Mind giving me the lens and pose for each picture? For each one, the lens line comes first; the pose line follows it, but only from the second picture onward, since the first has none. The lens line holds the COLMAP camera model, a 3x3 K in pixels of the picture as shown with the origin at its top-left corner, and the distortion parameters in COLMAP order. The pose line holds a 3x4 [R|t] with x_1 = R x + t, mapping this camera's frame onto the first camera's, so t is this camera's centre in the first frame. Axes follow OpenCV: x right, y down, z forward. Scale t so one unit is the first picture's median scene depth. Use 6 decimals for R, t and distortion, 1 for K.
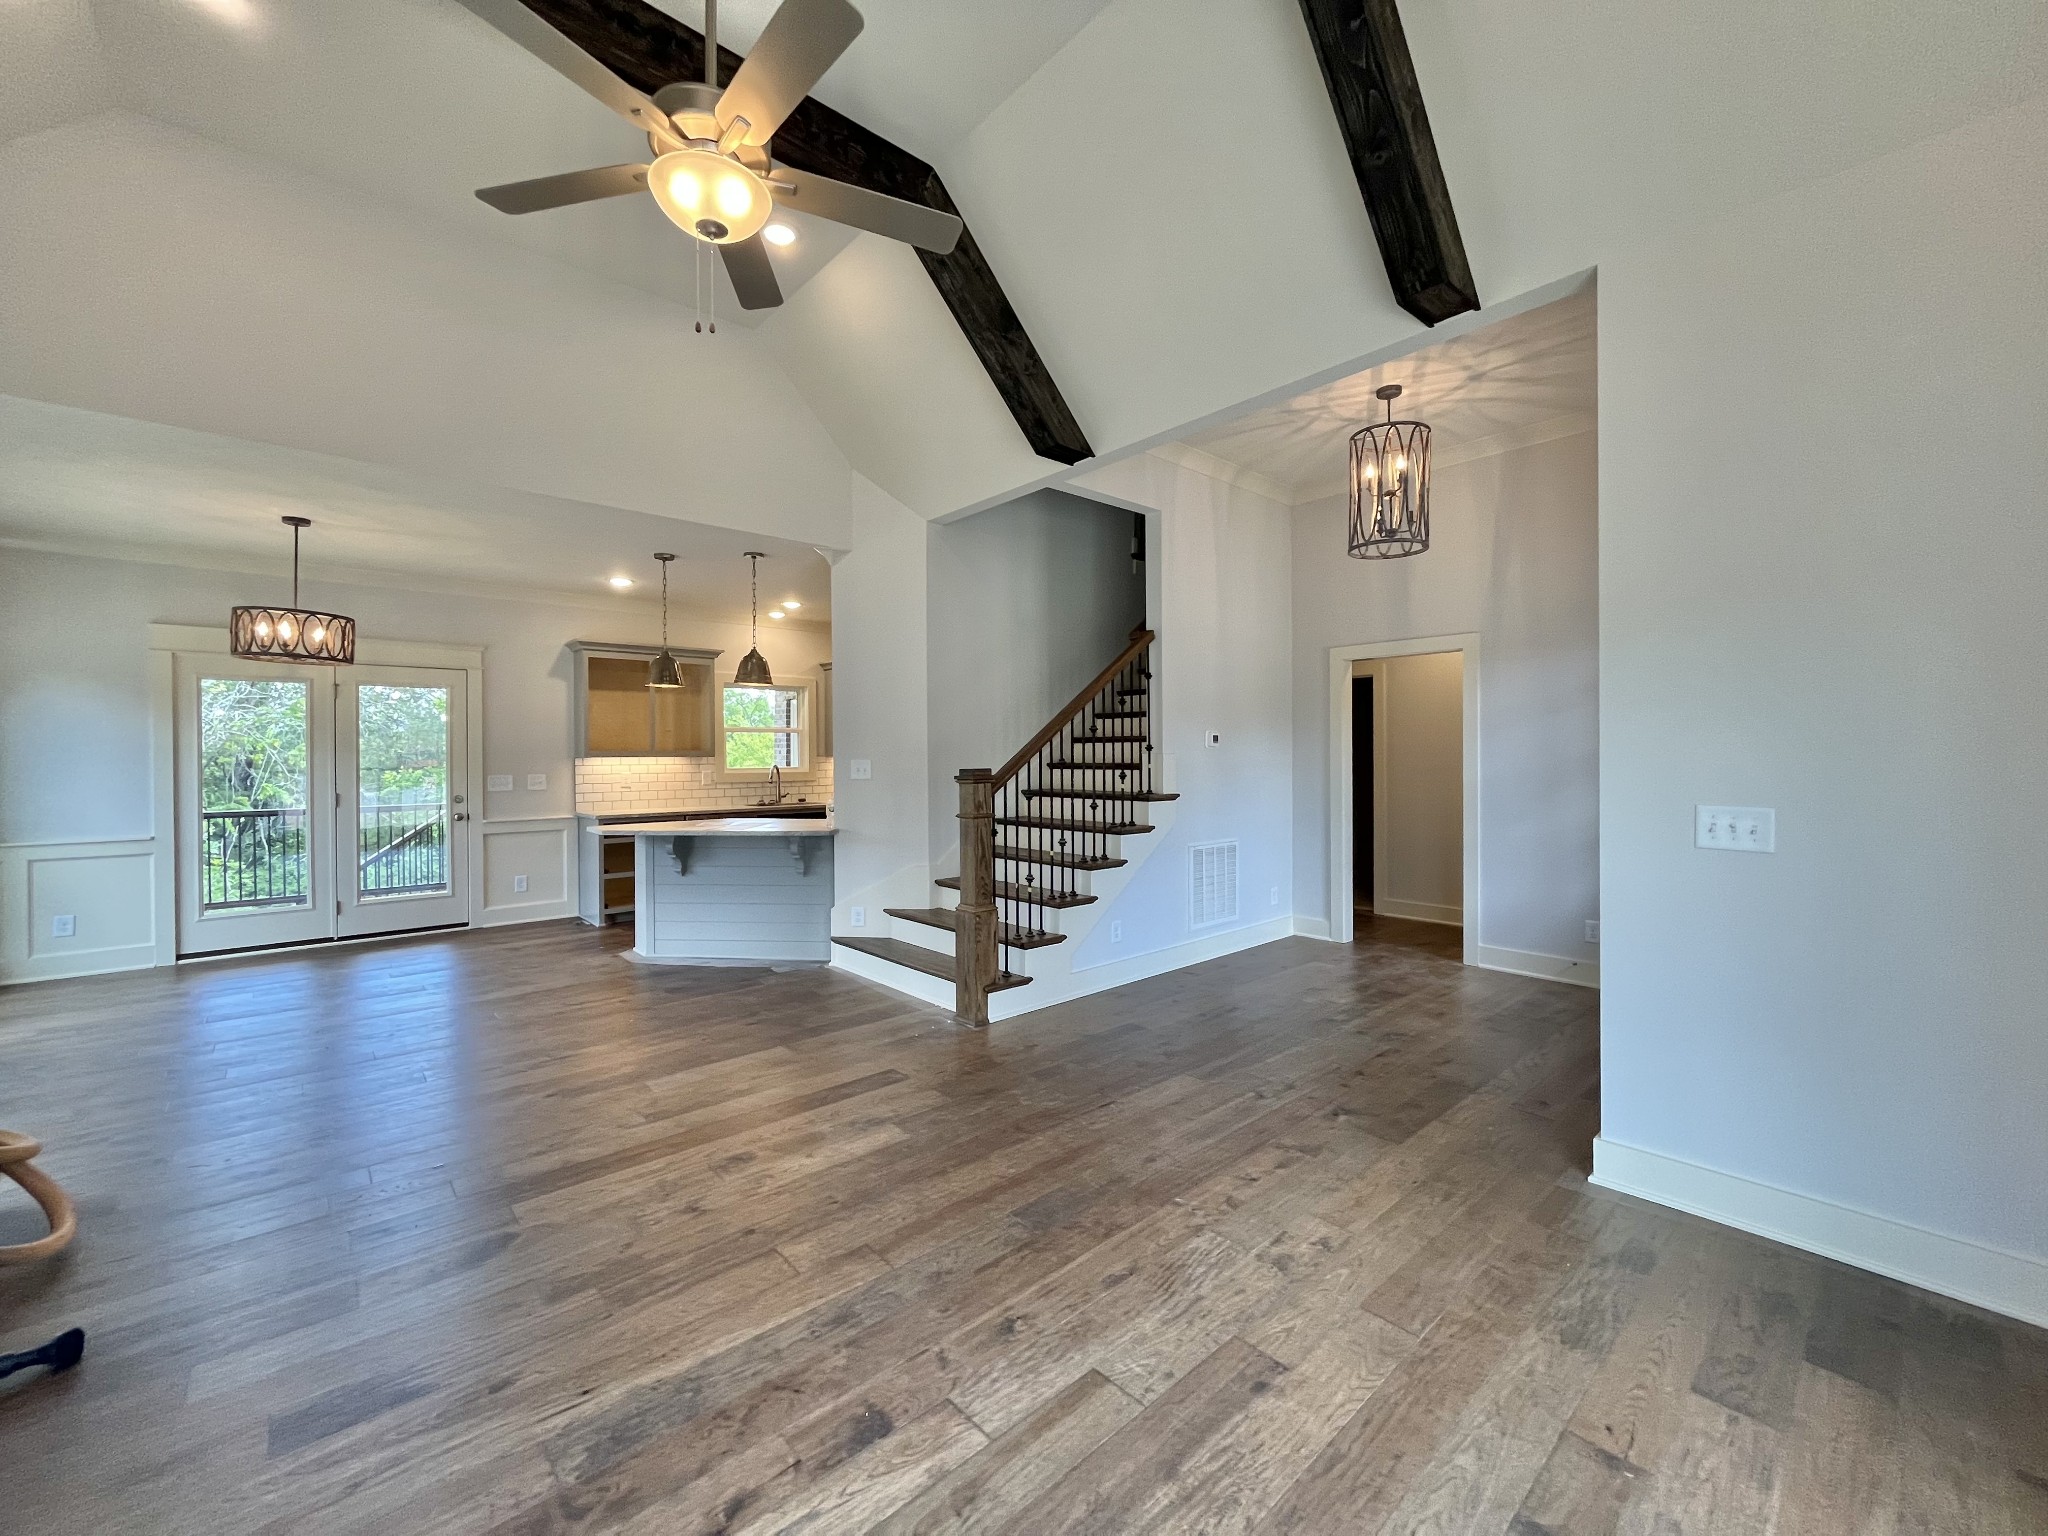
lens RADIAL K [[825.1, 0, 1027.8], [0, 825.1, 758.5], [0, 0, 1]] dist [-0.003586, -0.000182]
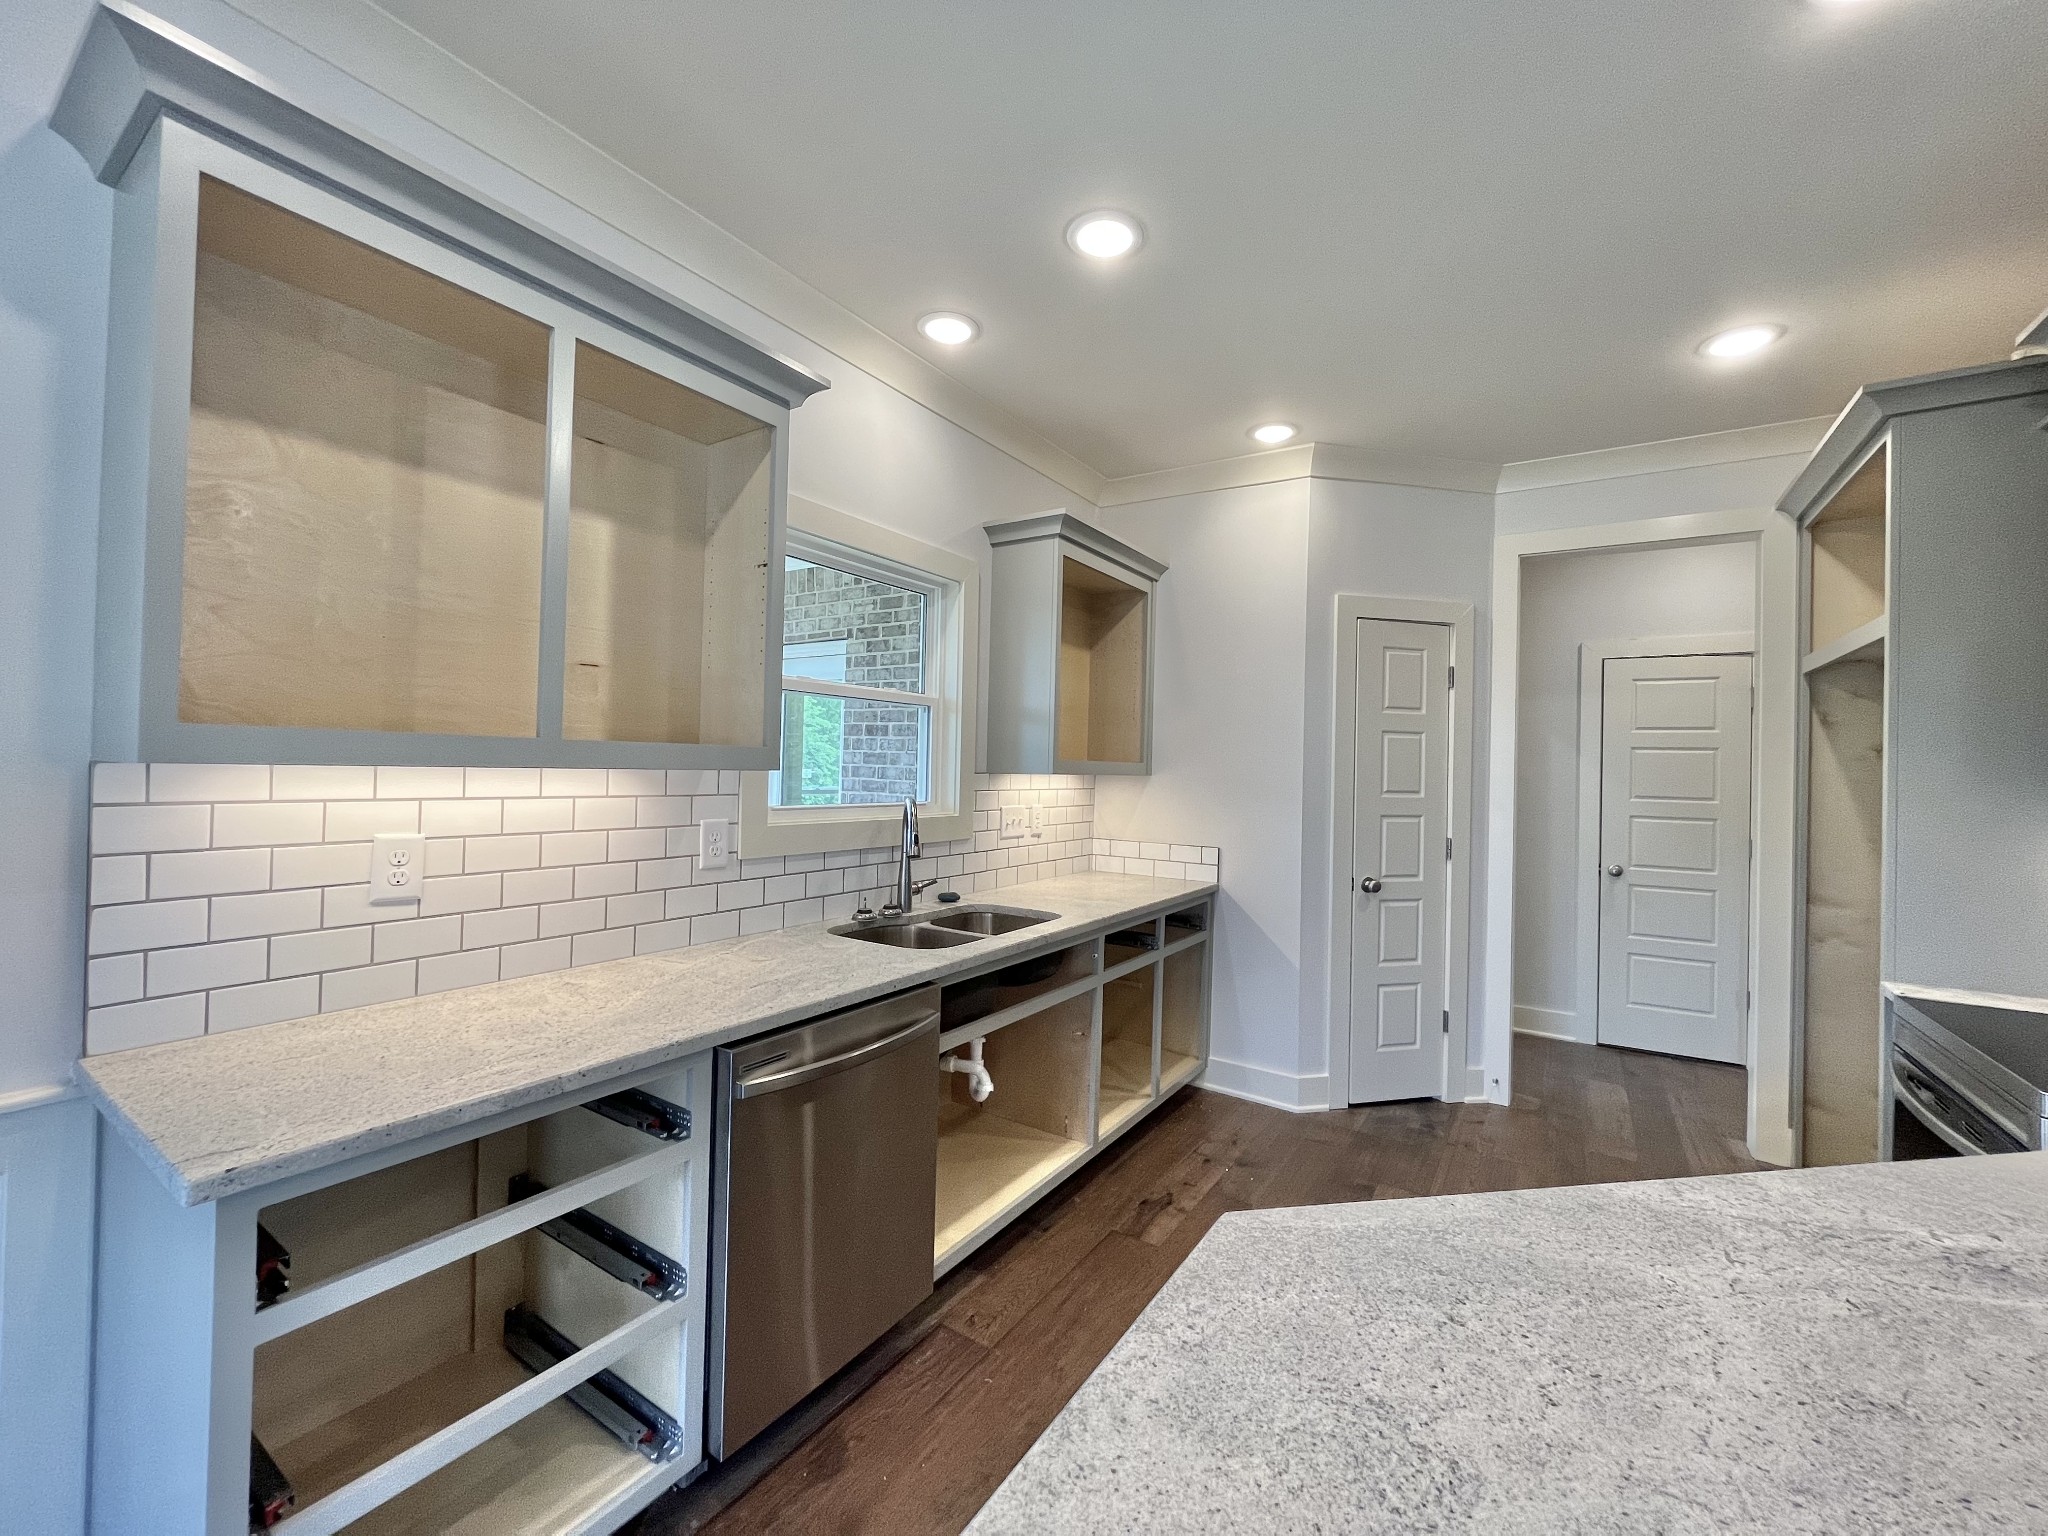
lens RADIAL K [[825.1, 0, 1027.8], [0, 825.1, 758.5], [0, 0, 1]] dist [-0.003586, -0.000182]
pose [[0.967351, 0.032284, 0.251375, -0.610907], [-0.028535, 0.999421, -0.018547, -0.006311], [-0.251828, 0.010769, 0.967712, 1.193897]]
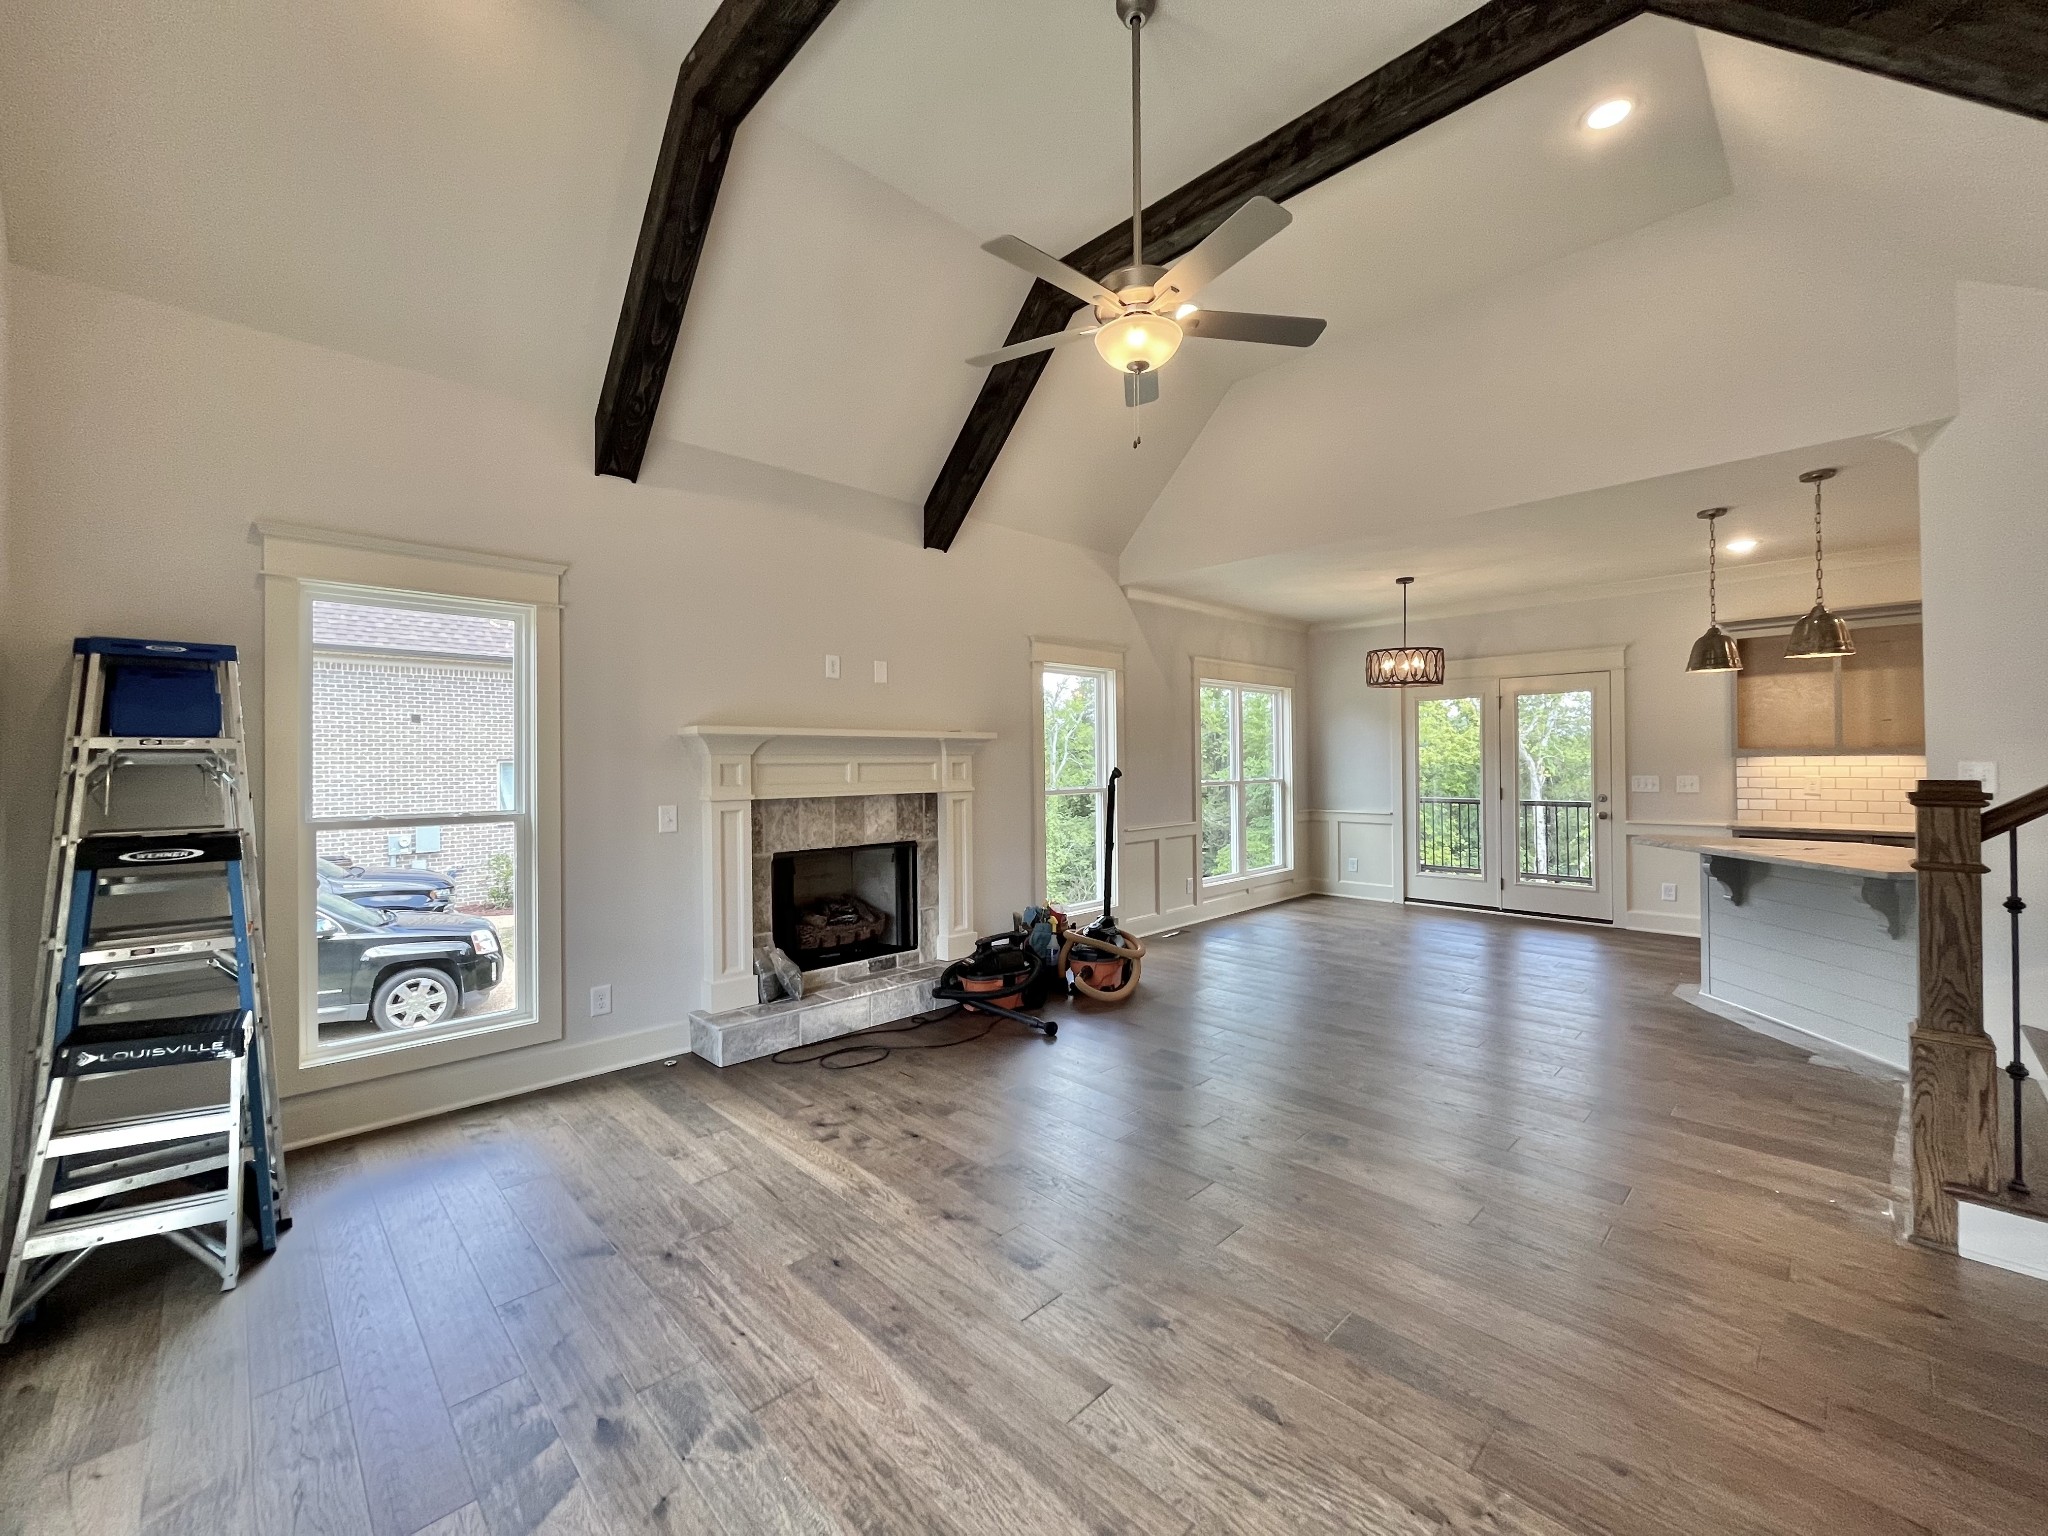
lens RADIAL K [[825.1, 0, 1027.8], [0, 825.1, 758.5], [0, 0, 1]] dist [-0.003586, -0.000182]
pose [[0.042432, 0.000310, -0.999099, 0.428112], [0.003852, 0.999992, 0.000474, -0.004272], [0.999092, -0.003869, 0.042430, 0.347519]]
